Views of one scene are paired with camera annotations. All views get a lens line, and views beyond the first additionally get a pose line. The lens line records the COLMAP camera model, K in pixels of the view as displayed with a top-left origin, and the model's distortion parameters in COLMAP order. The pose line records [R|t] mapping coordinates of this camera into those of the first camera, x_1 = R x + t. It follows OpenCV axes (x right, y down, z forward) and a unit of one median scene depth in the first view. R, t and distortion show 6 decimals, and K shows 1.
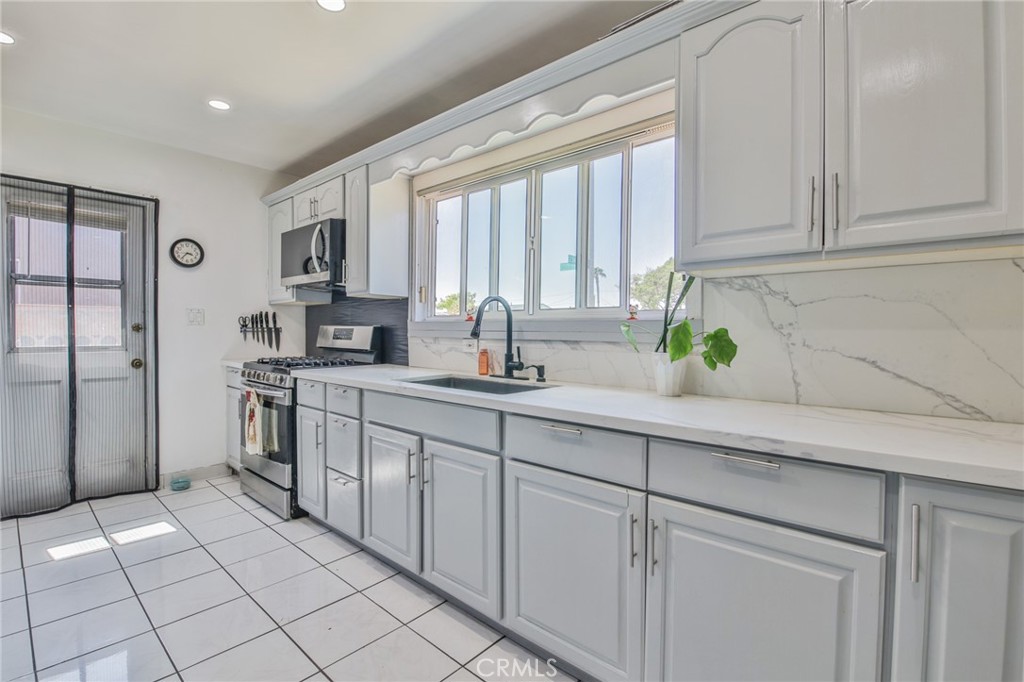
lens RADIAL K [[467.6, 0, 515.2], [0, 467.6, 339.1], [0, 0, 1]] dist [-0.002450, -0.000107]
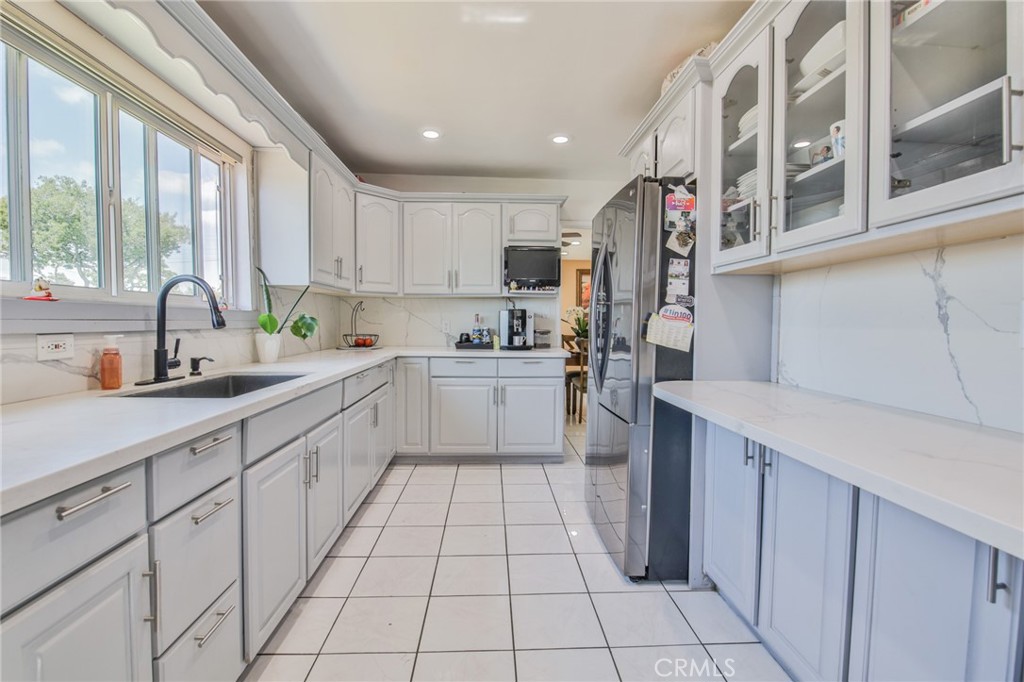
lens RADIAL K [[467.6, 0, 510.3], [0, 467.6, 340.0], [0, 0, 1]] dist [-0.002450, -0.000107]
pose [[-0.704198, -0.036556, 0.709062, -0.959661], [0.005638, 0.998354, 0.057069, -0.024534], [-0.709982, 0.044185, -0.702833, 1.144621]]
